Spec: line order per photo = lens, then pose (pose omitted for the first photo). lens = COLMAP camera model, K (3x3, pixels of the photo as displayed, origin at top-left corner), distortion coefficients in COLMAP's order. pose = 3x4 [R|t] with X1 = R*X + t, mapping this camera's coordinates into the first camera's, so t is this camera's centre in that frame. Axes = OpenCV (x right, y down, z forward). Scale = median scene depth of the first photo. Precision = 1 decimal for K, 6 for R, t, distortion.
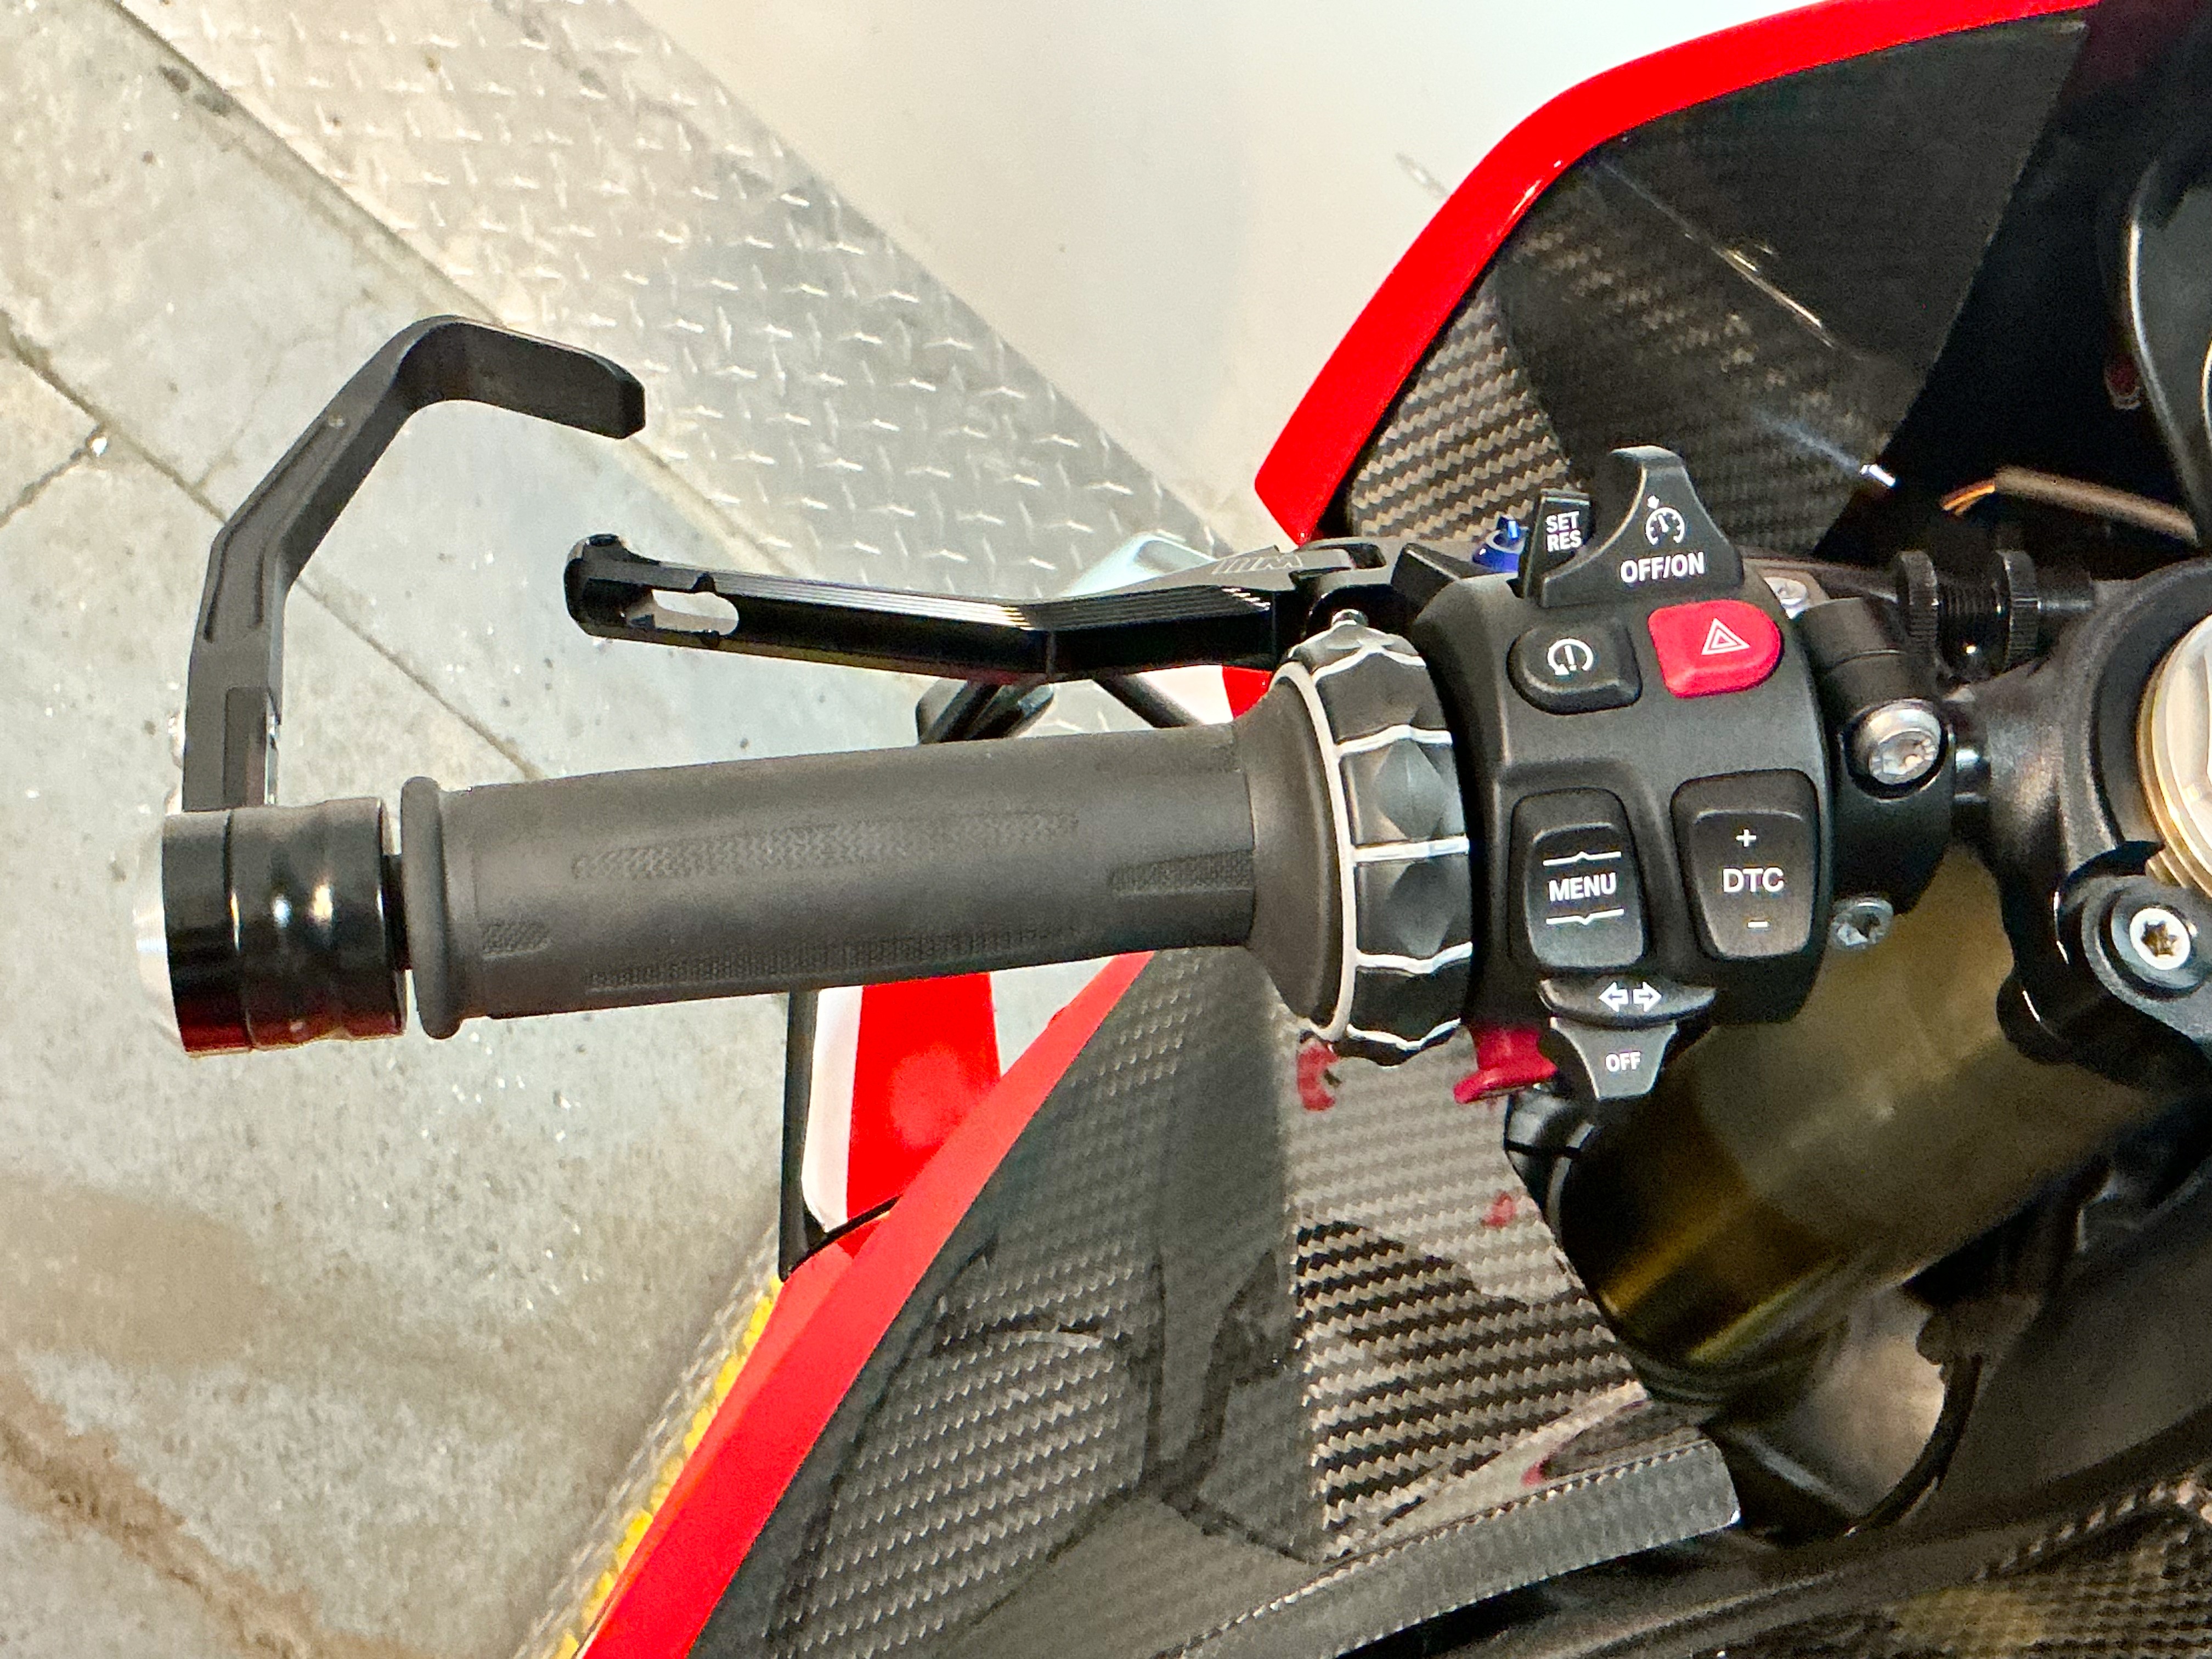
lens RADIAL K [[3294.5, 0, 1106.0], [0, 3294.5, 829.5], [0, 0, 1]] dist [0.193384, -0.527965]
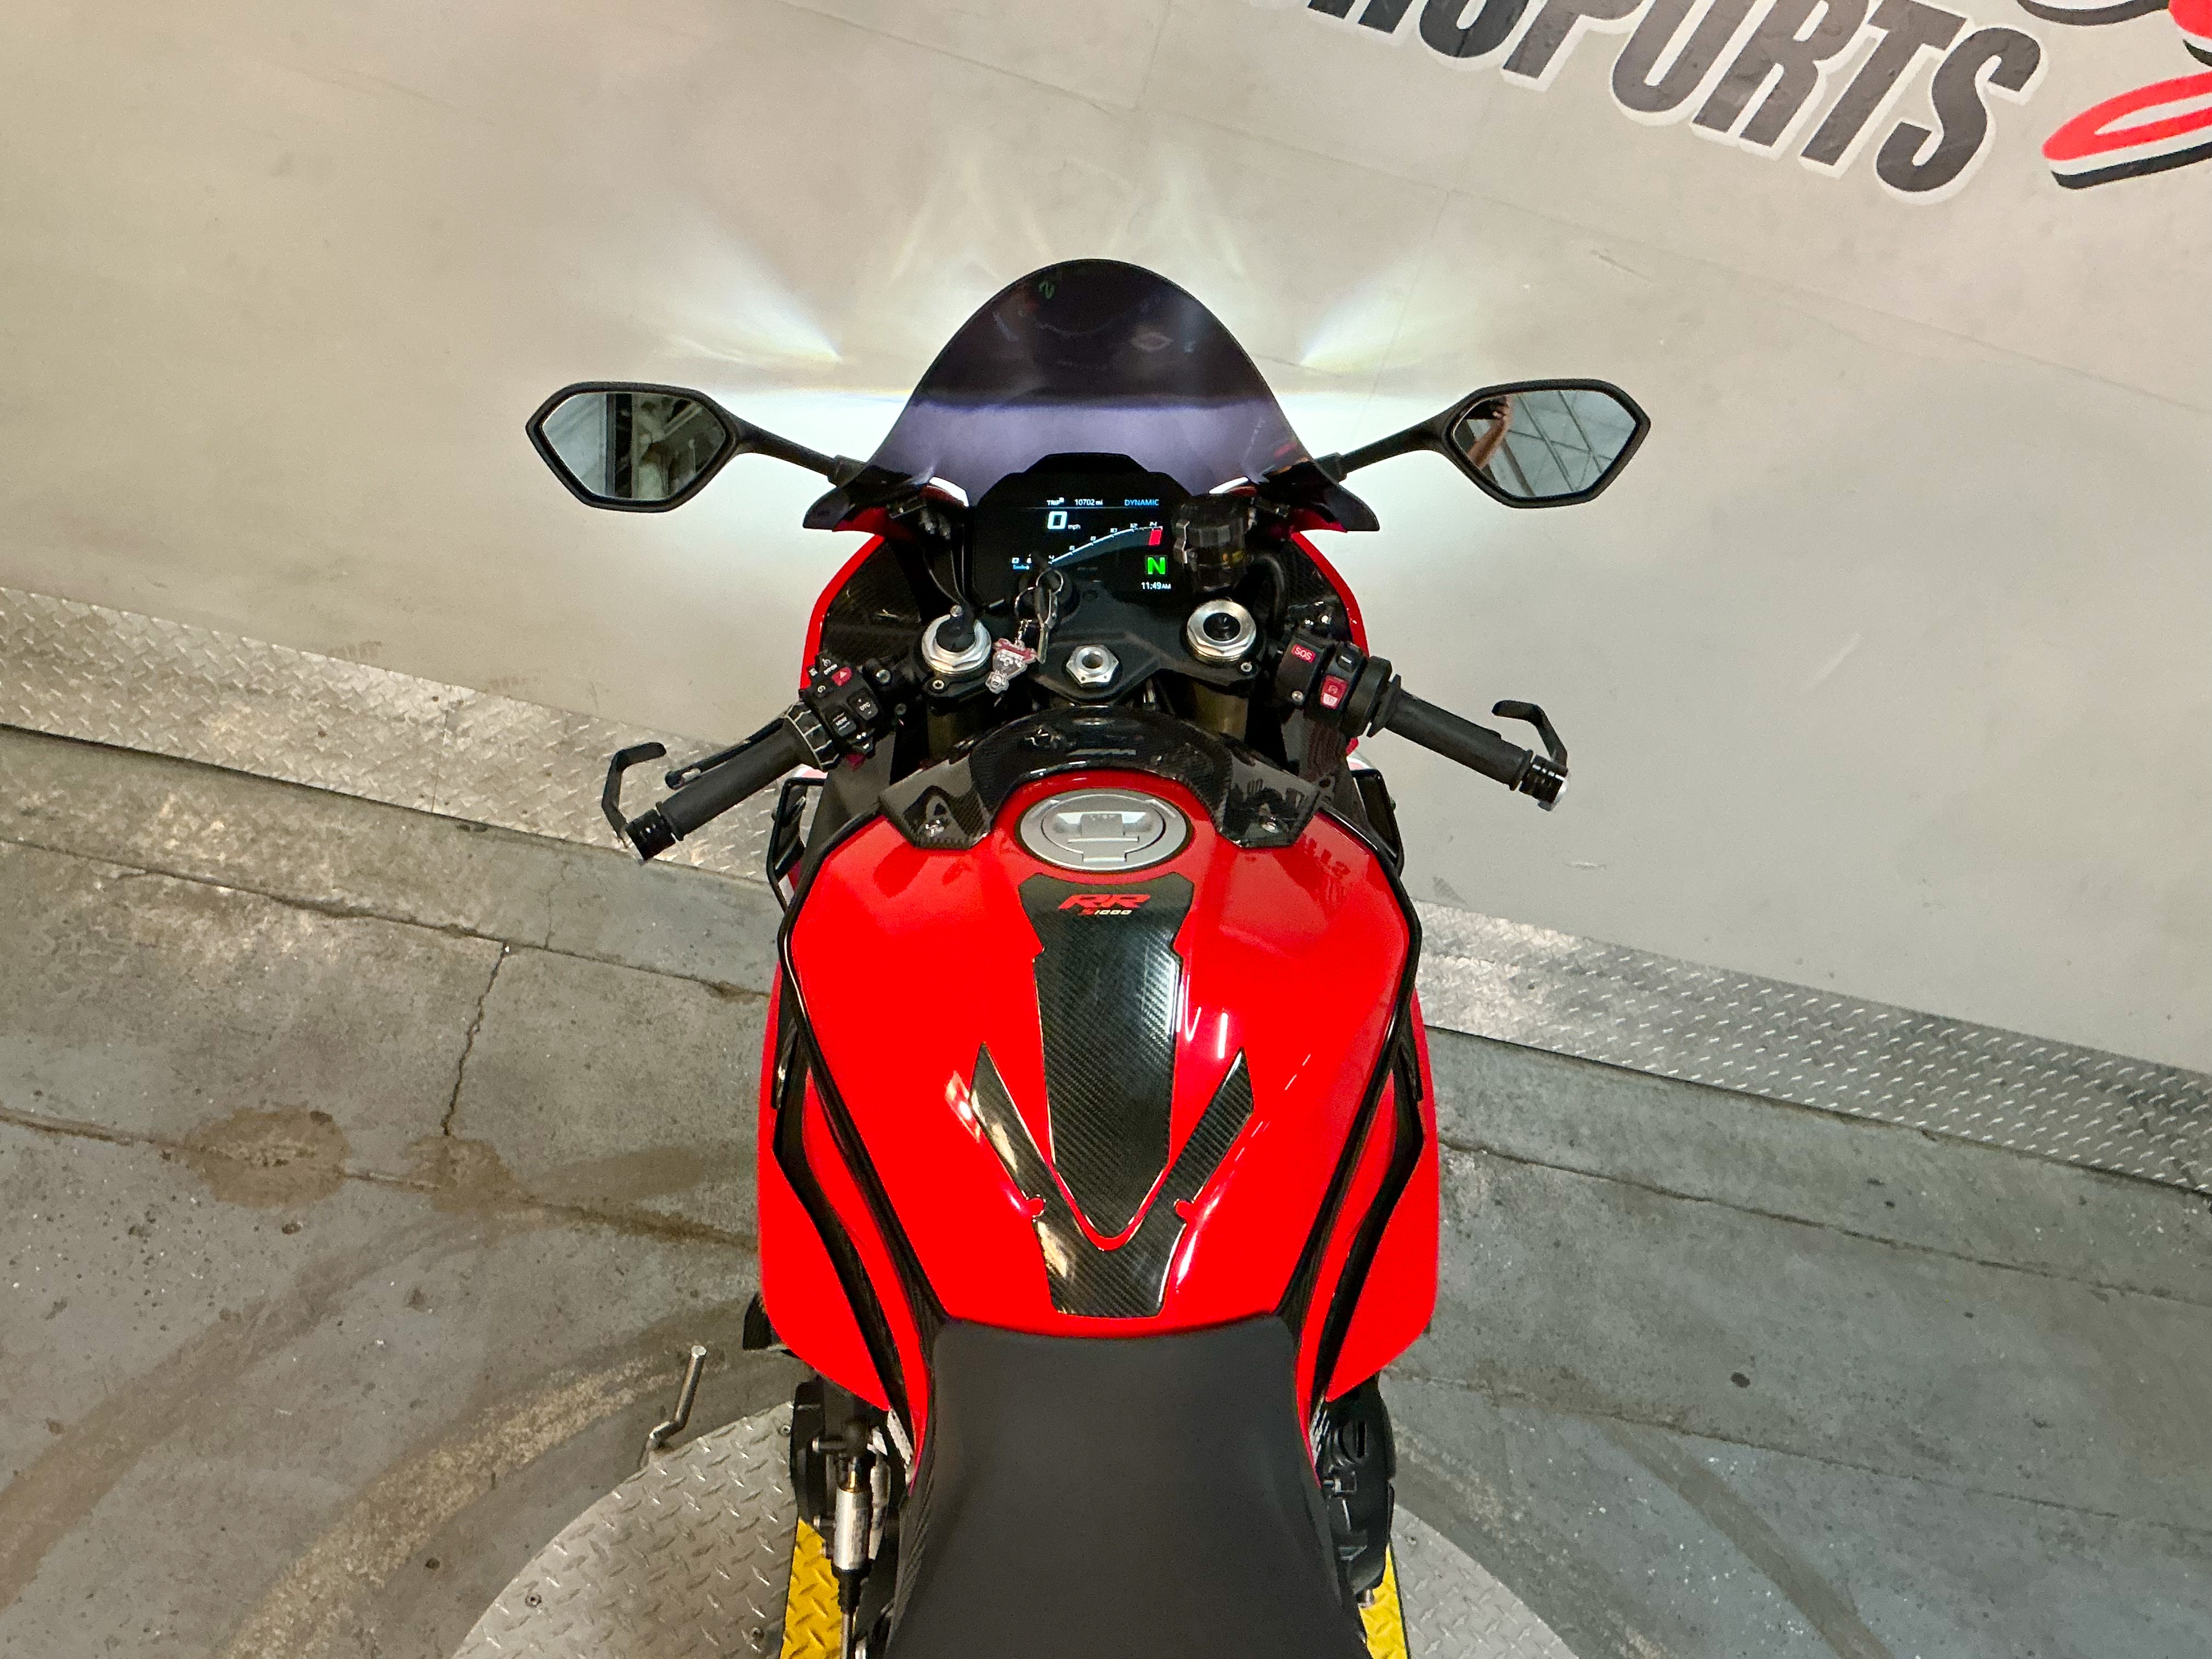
lens RADIAL K [[2155.2, 0, 1106.0], [0, 2155.2, 829.5], [0, 0, 1]] dist [0.143576, -0.359339]
pose [[0.873075, -0.483500, 0.062997, 0.062421], [0.487578, 0.866501, -0.106970, 0.234545], [-0.002867, 0.124109, 0.992264, -0.795527]]
